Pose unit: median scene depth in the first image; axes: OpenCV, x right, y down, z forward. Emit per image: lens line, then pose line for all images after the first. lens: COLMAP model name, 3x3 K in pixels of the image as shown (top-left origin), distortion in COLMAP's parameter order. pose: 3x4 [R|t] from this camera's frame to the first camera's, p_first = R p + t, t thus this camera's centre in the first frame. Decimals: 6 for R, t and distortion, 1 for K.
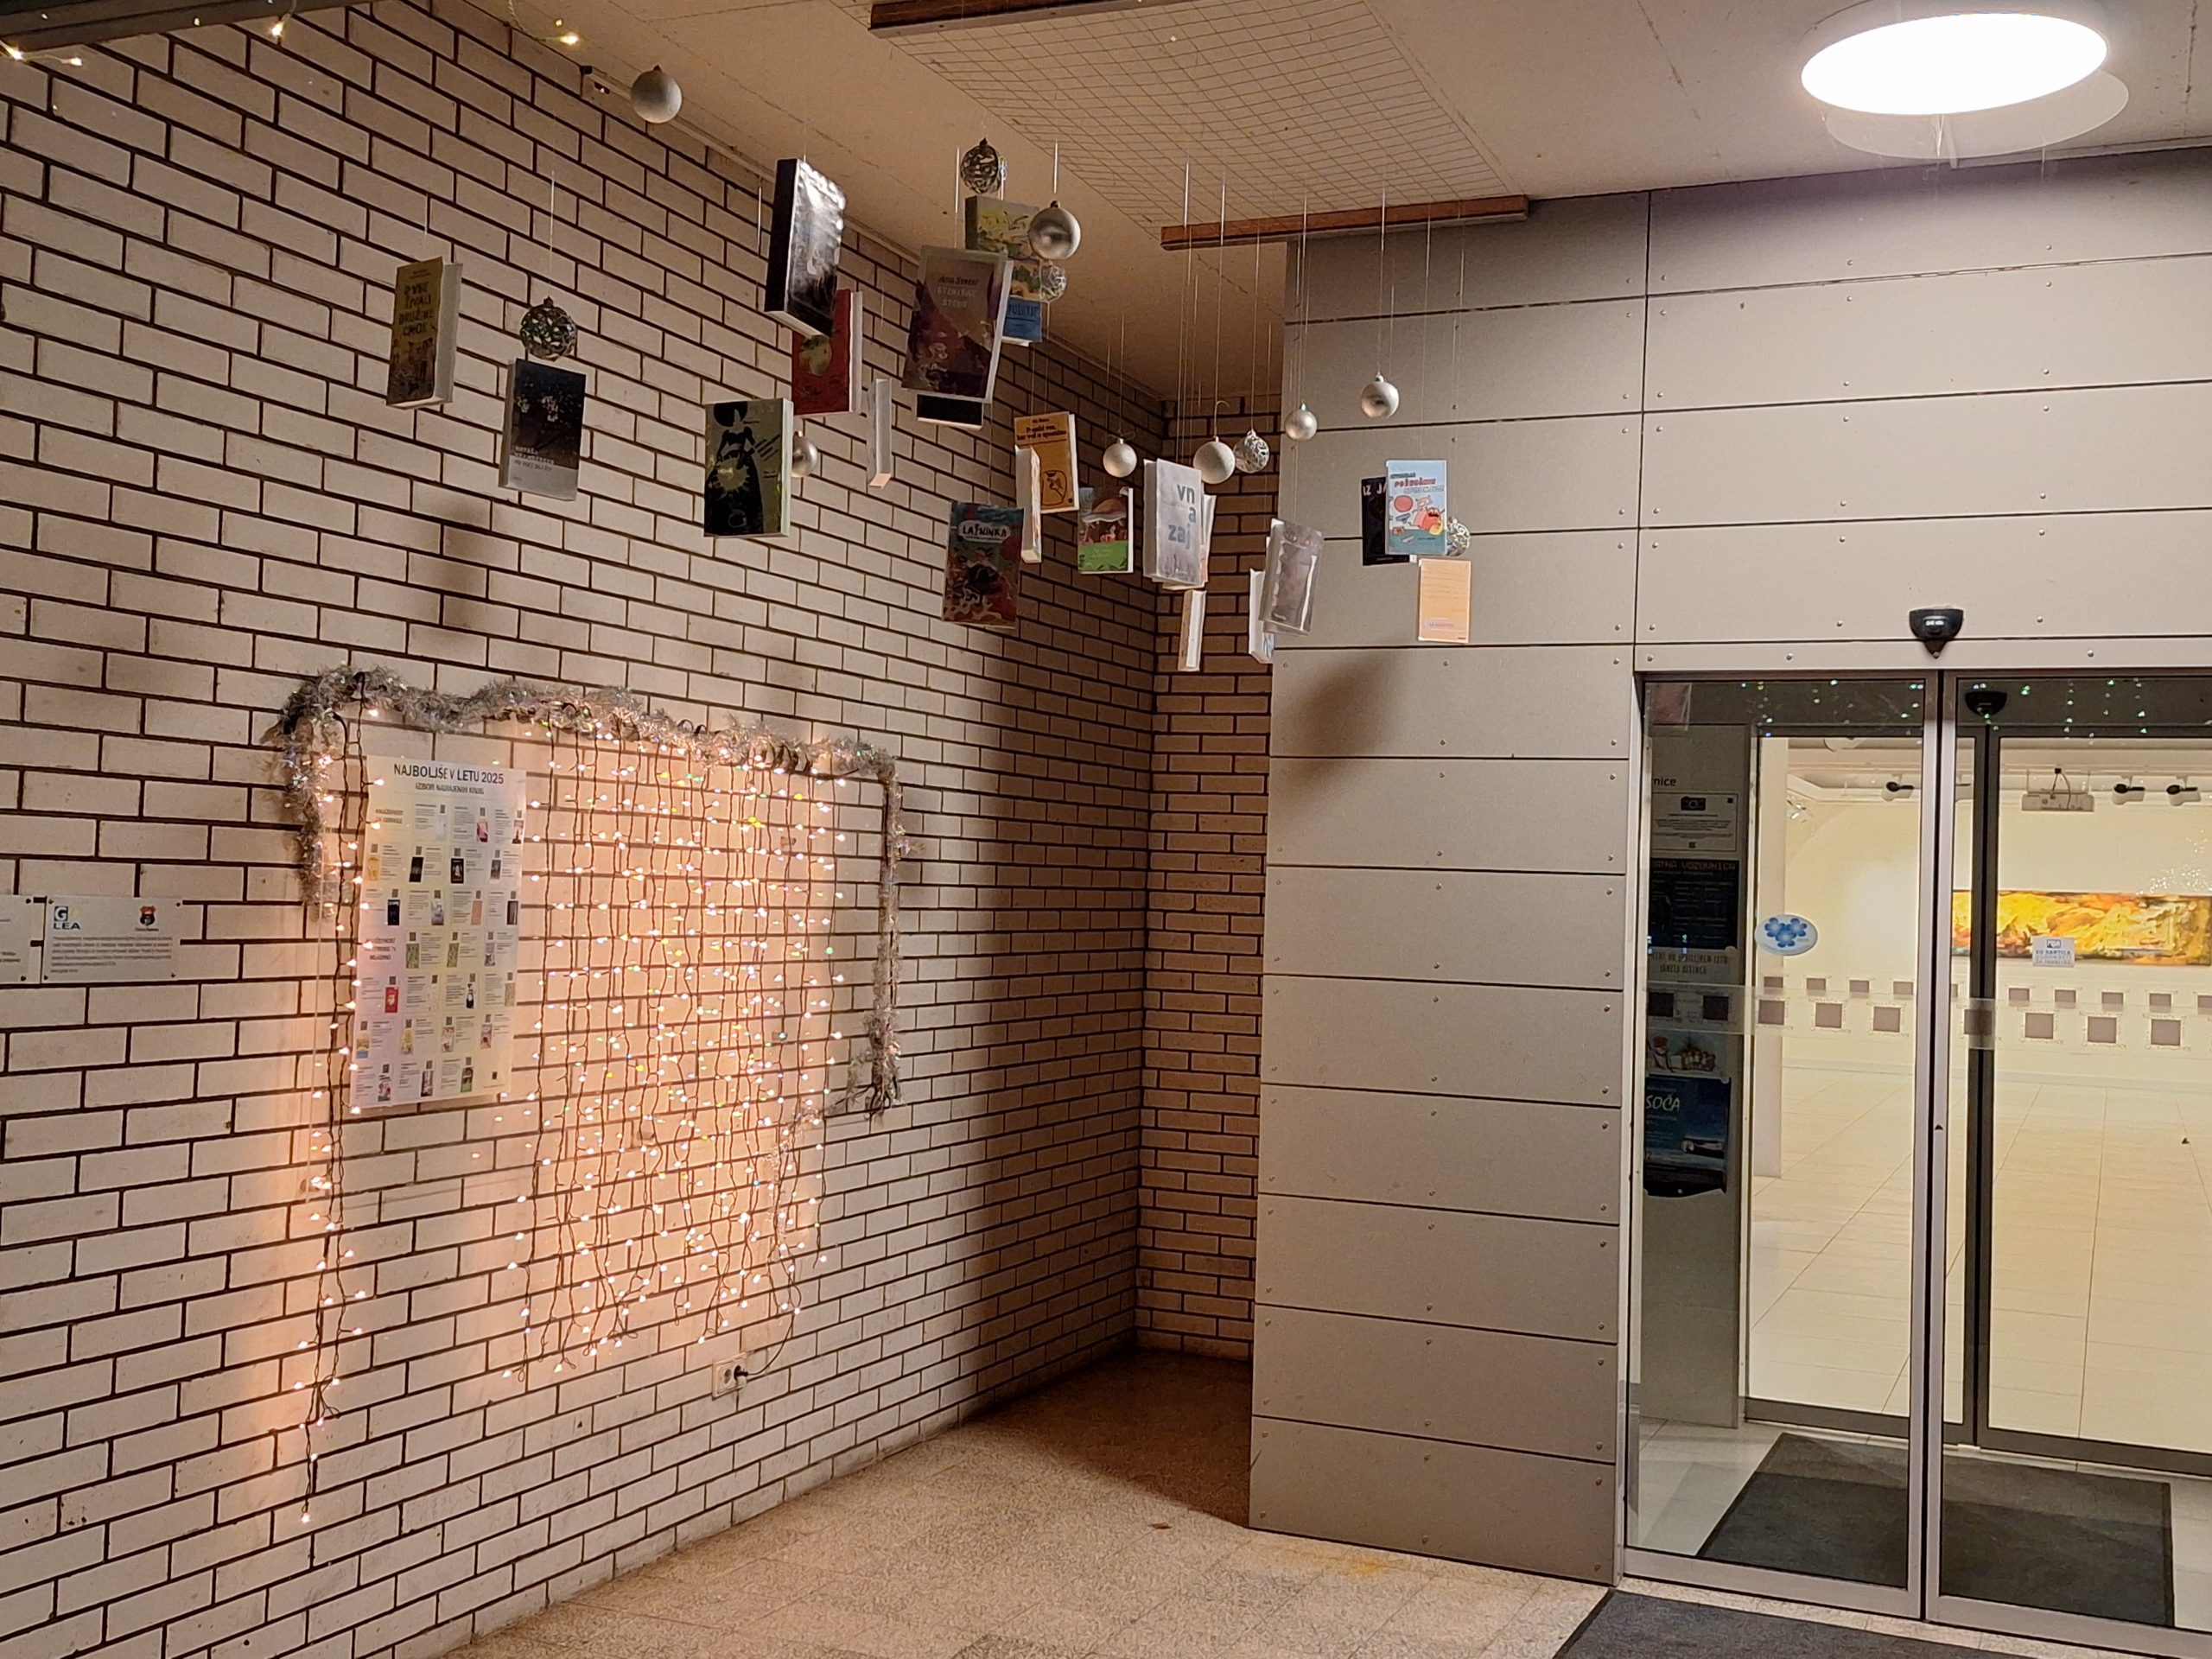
lens RADIAL K [[2389.9, 0, 1106.0], [0, 2389.9, 829.5], [0, 0, 1]] dist [0.122505, -0.182932]
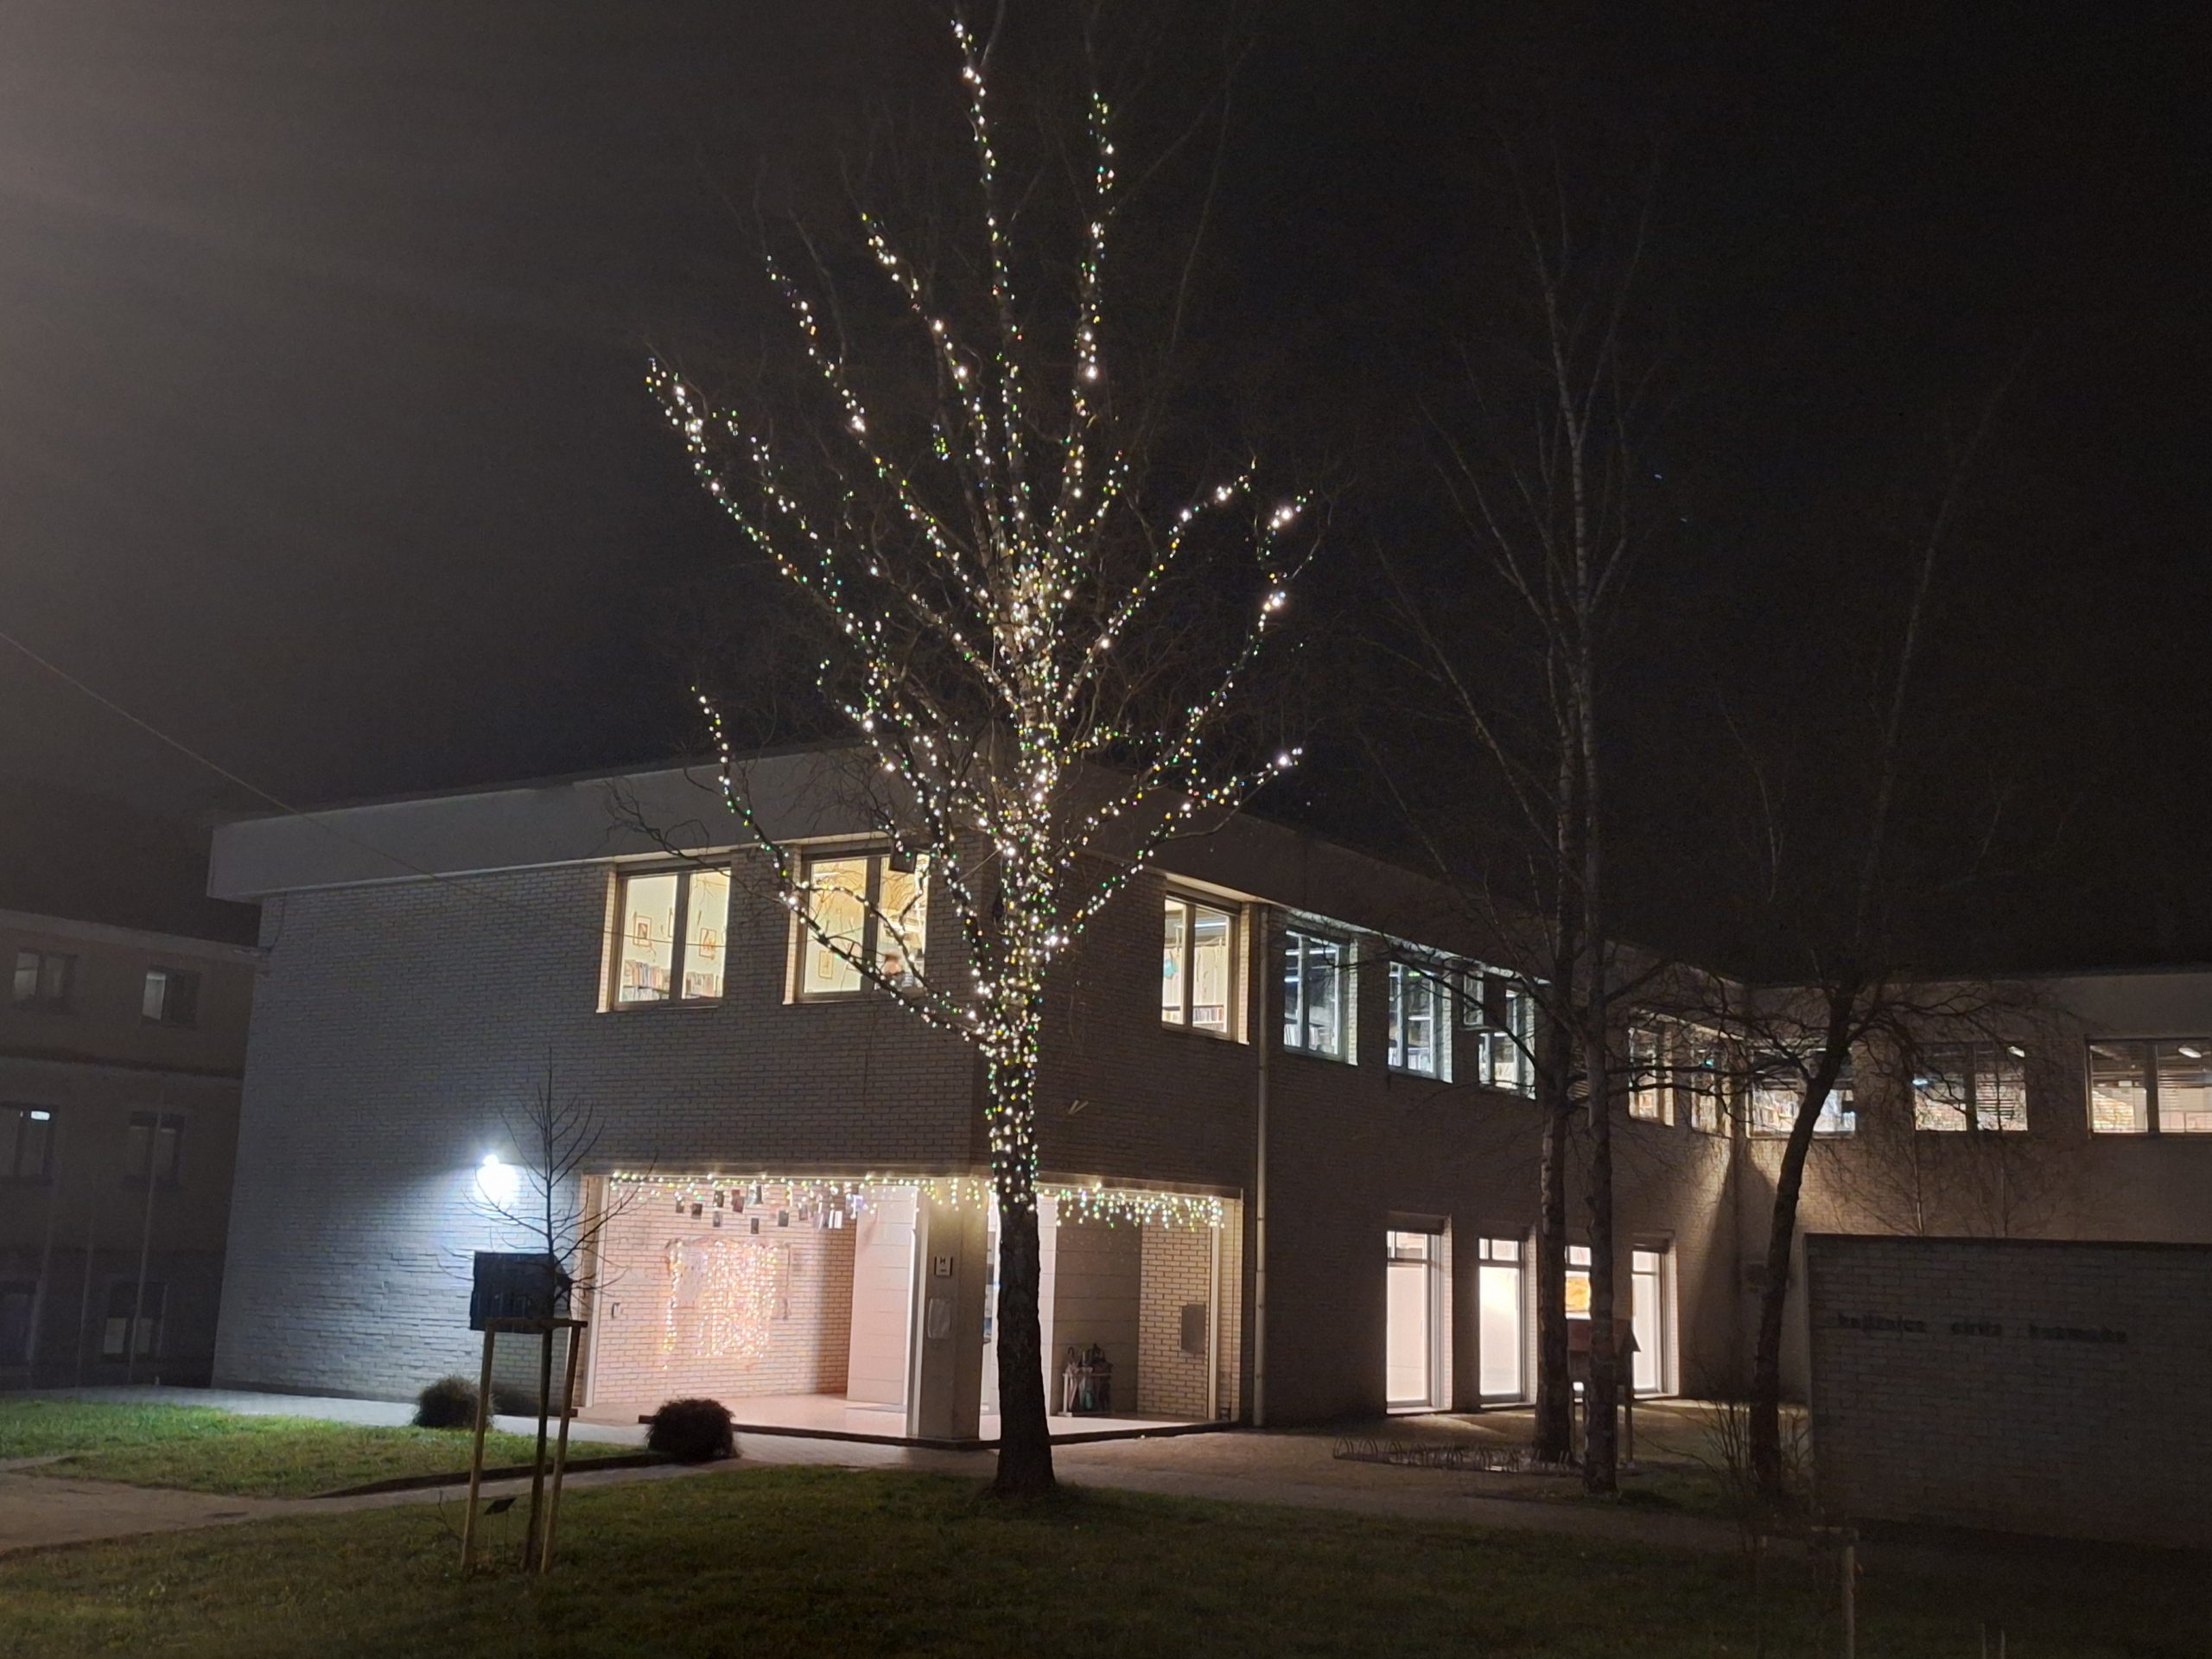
lens RADIAL K [[2389.9, 0, 1106.0], [0, 2389.9, 829.5], [0, 0, 1]] dist [0.122505, -0.182932]
pose [[0.982510, -0.034377, -0.183008, 1.911709], [0.005251, 0.987535, -0.157311, -0.117646], [0.186135, 0.153599, 0.970444, -4.896032]]
